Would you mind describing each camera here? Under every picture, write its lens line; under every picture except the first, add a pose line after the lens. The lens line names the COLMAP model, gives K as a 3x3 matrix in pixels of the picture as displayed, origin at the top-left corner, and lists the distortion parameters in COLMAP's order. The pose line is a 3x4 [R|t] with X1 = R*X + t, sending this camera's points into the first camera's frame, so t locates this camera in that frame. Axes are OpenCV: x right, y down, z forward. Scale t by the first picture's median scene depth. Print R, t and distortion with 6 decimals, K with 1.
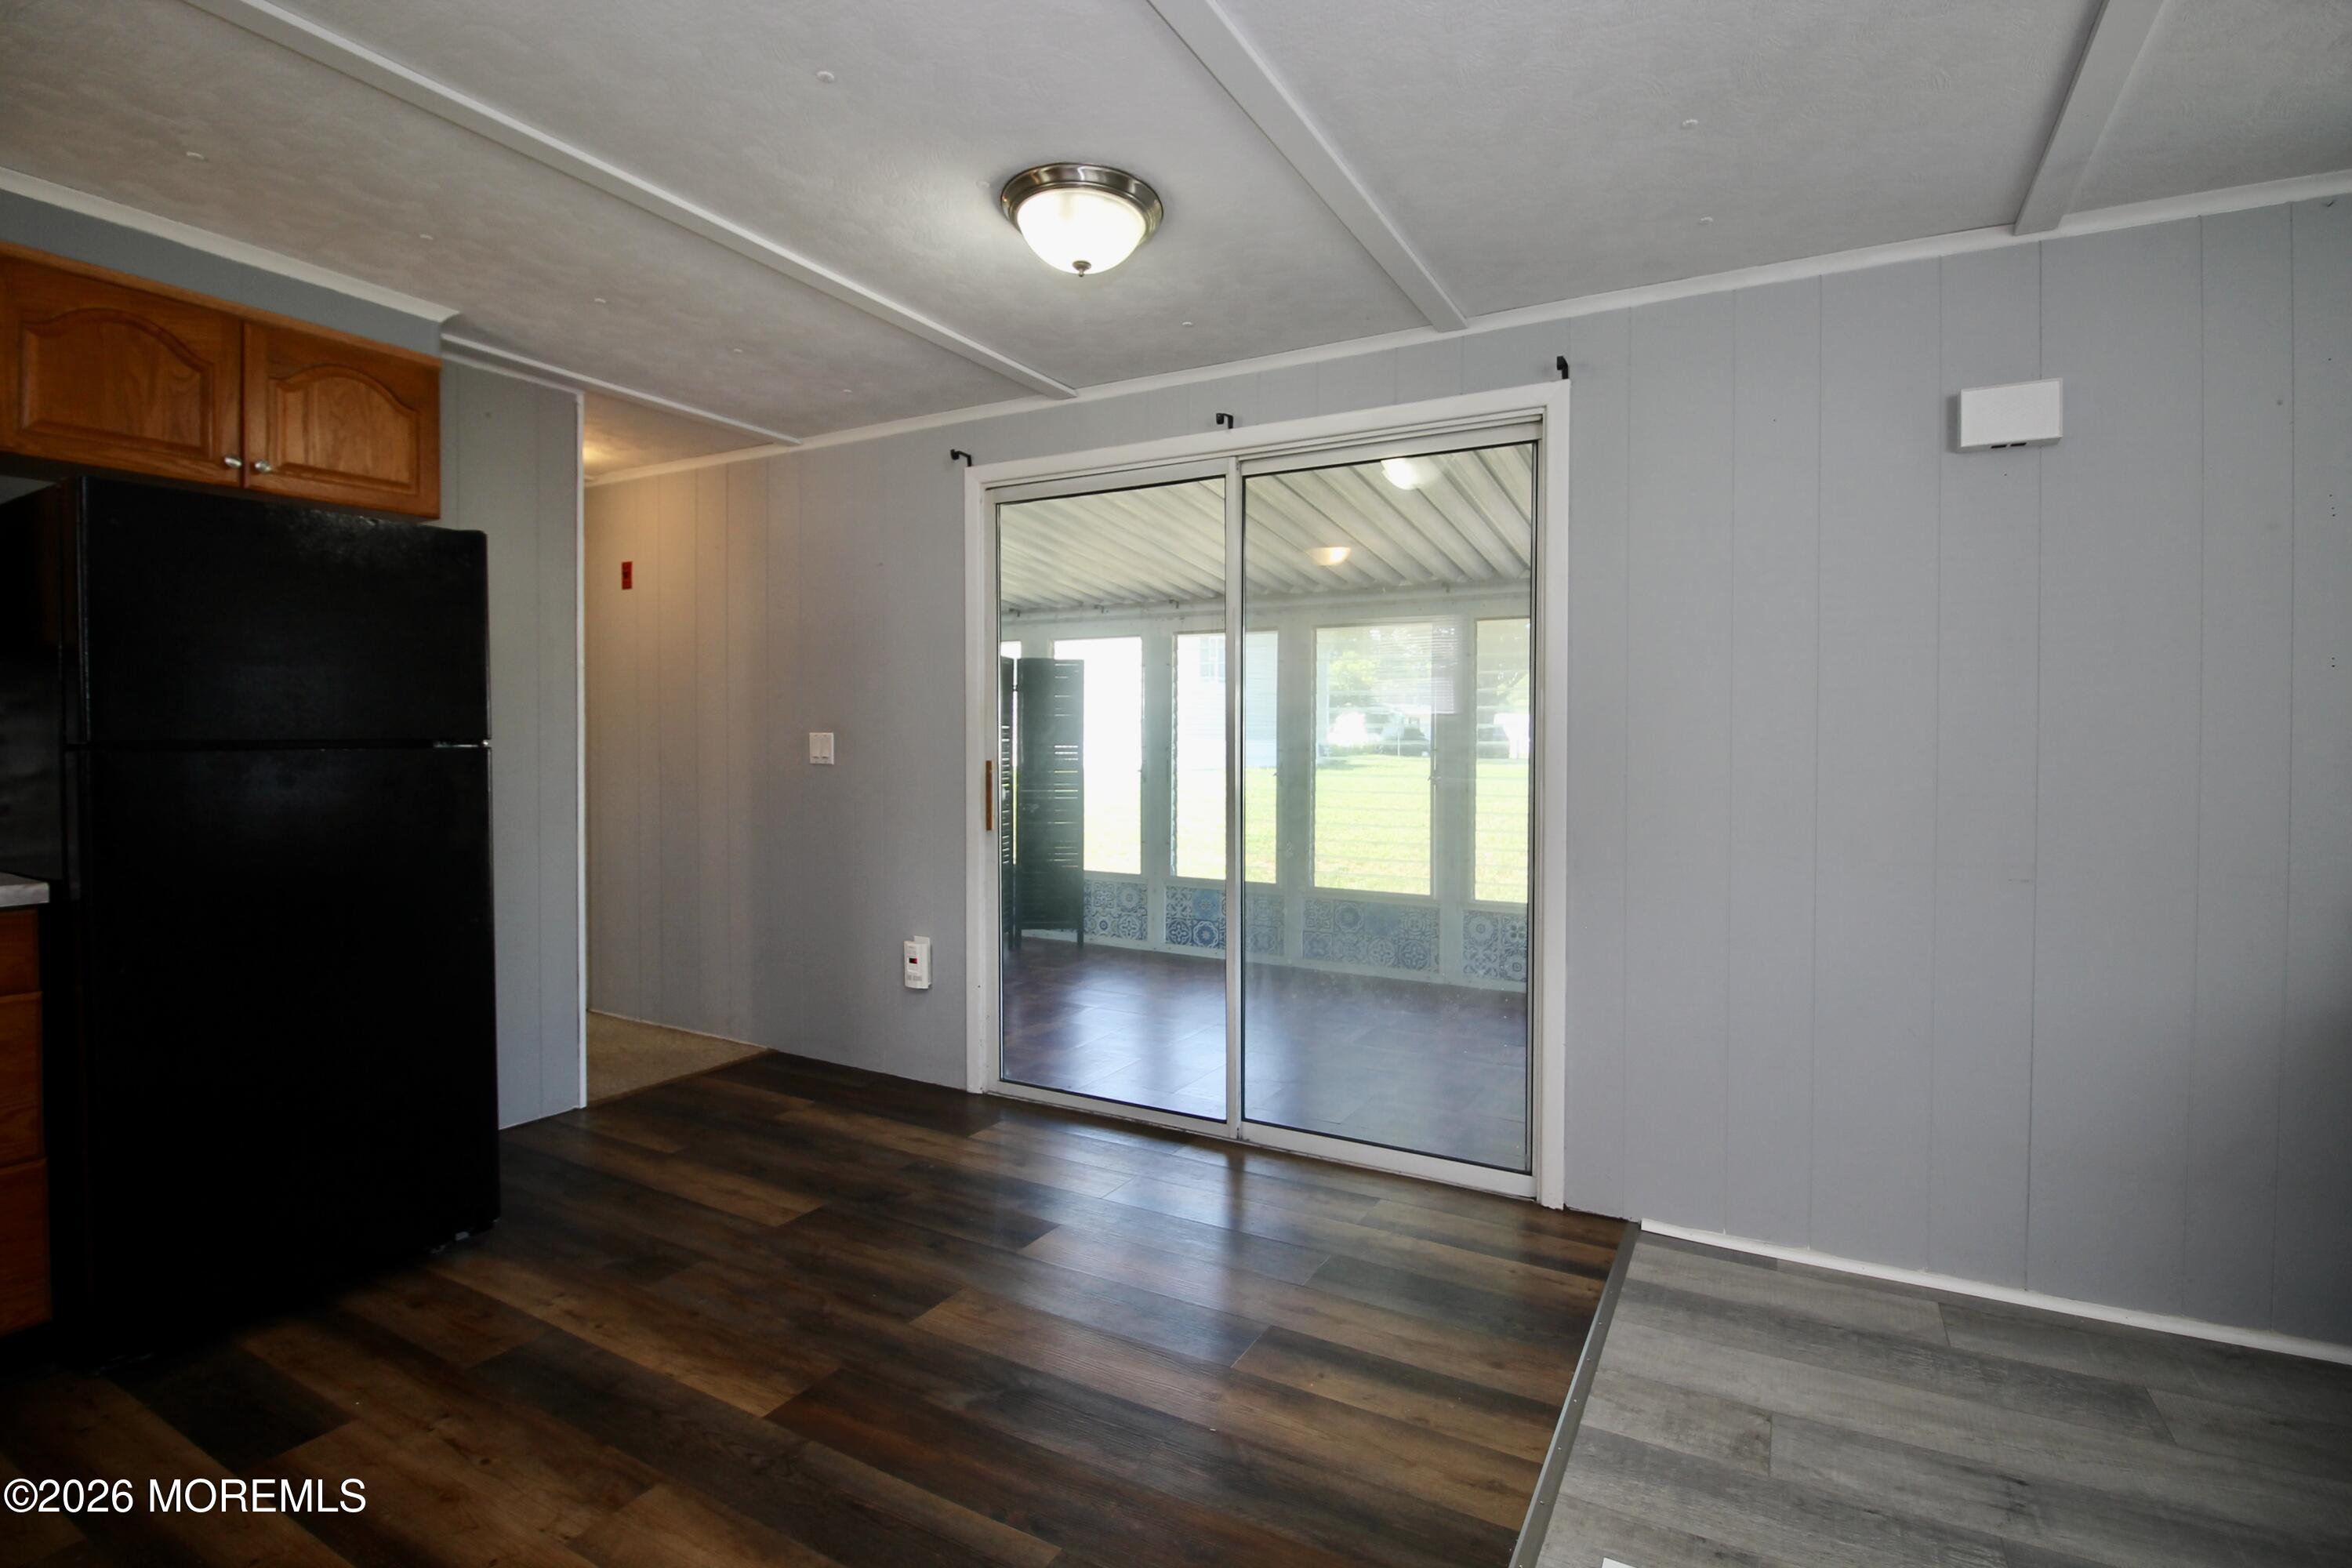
lens RADIAL K [[1103.6, 0, 1184.5], [0, 1103.6, 755.0], [0, 0, 1]] dist [-0.000568, -0.012474]
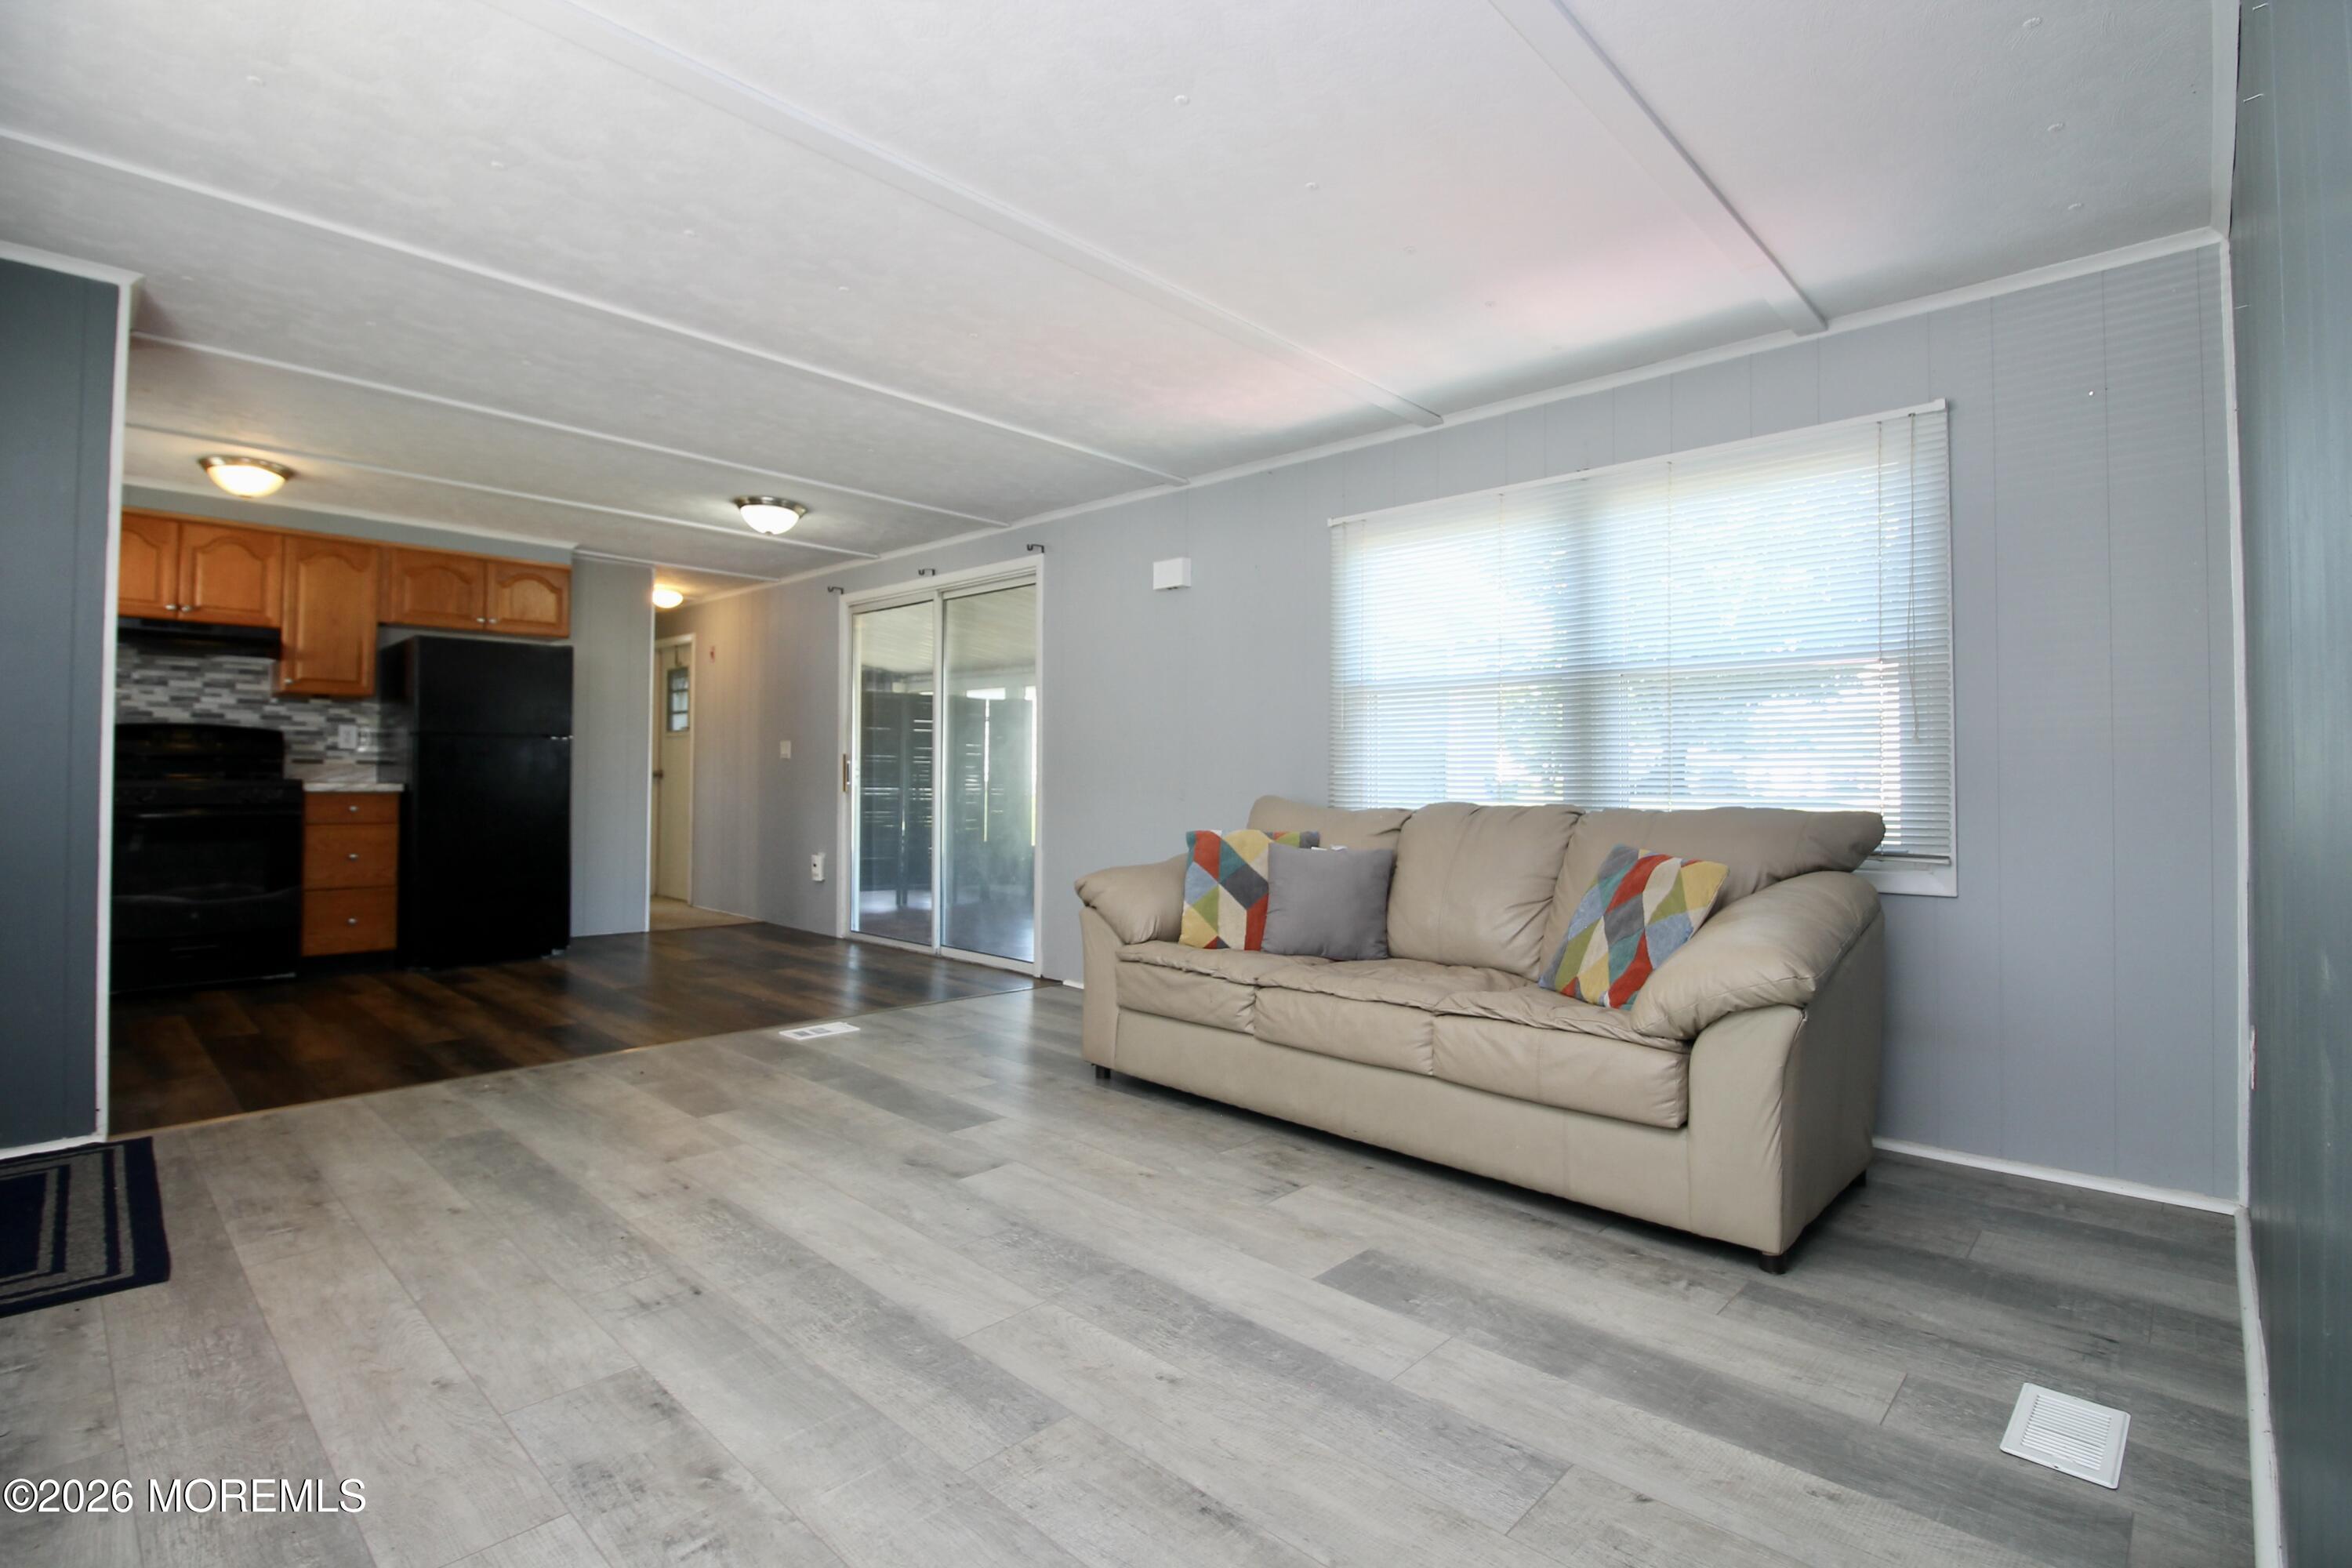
lens RADIAL K [[1097.4, 0, 1186.5], [0, 1097.4, 753.3], [0, 0, 1]] dist [-0.002092, -0.012973]
pose [[0.970350, -0.001211, -0.241700, 0.915963], [-0.008456, 0.999205, -0.038955, 0.079573], [0.241555, 0.039843, 0.969569, -0.712191]]
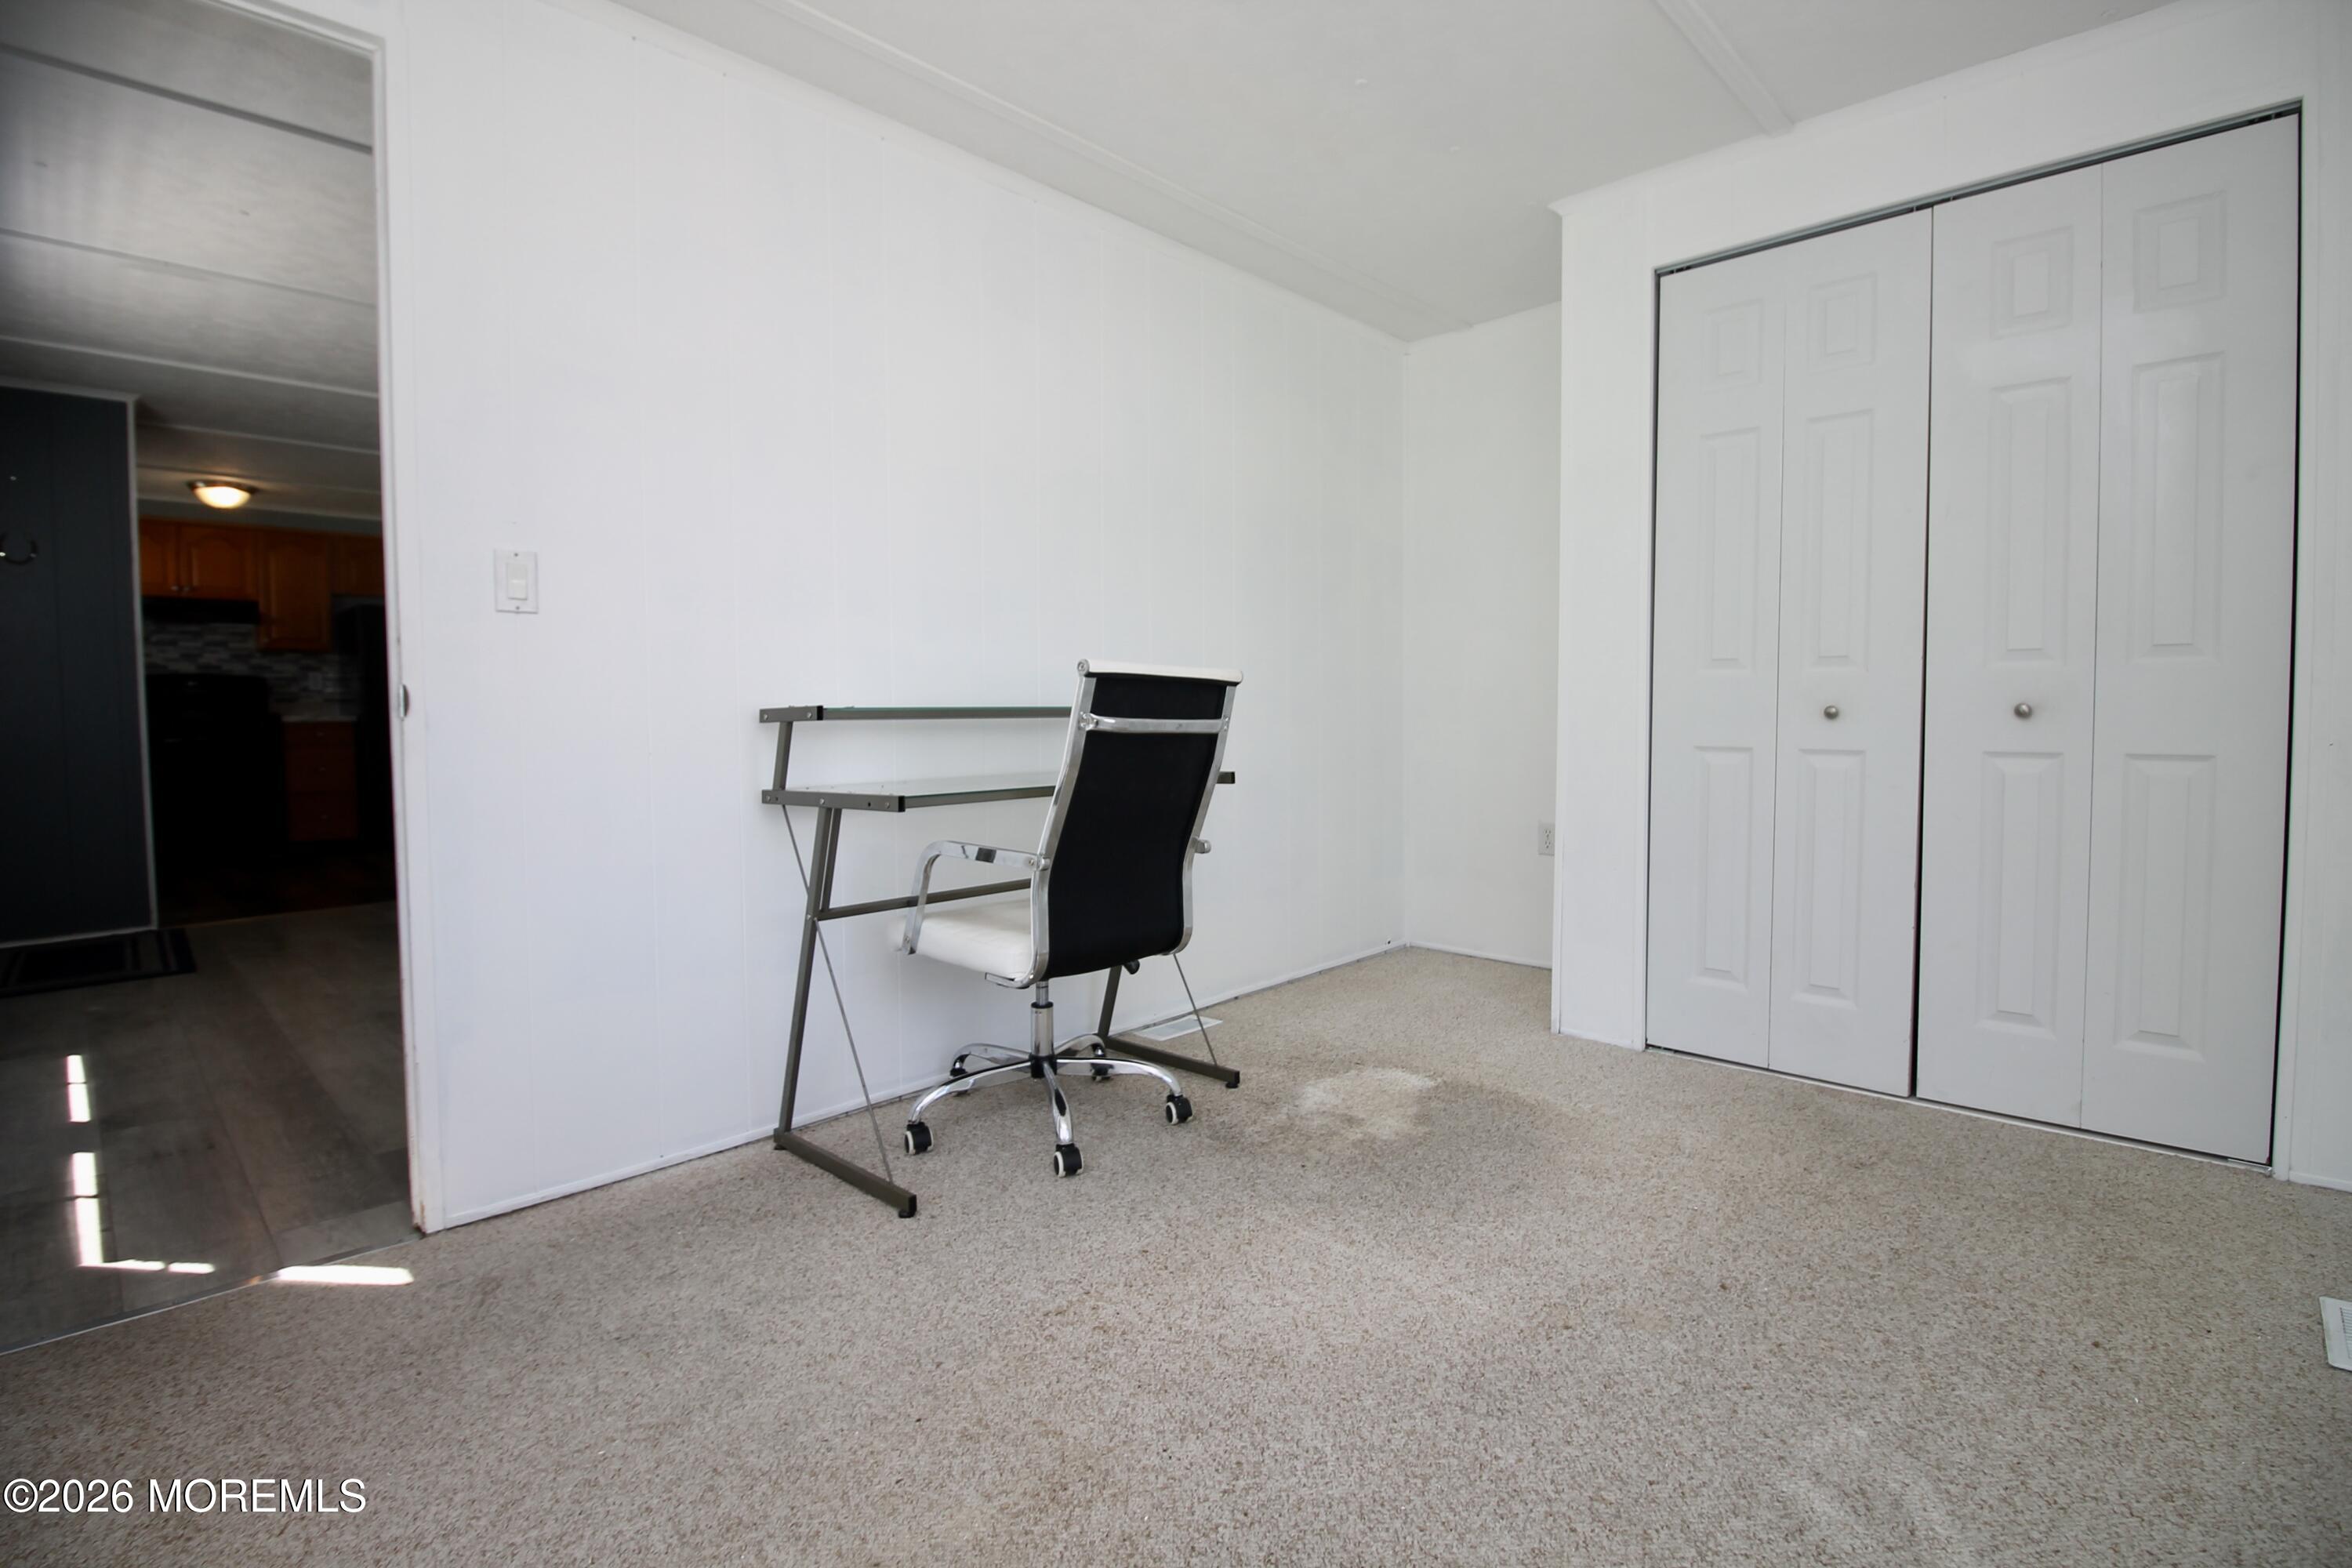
lens RADIAL K [[1097.4, 0, 1186.5], [0, 1097.4, 753.3], [0, 0, 1]] dist [-0.002092, -0.012973]
pose [[0.967774, -0.001748, -0.251815, 1.551901], [0.008614, 0.999620, 0.026166, 0.104528], [0.251674, -0.027492, 0.967422, -1.113432]]
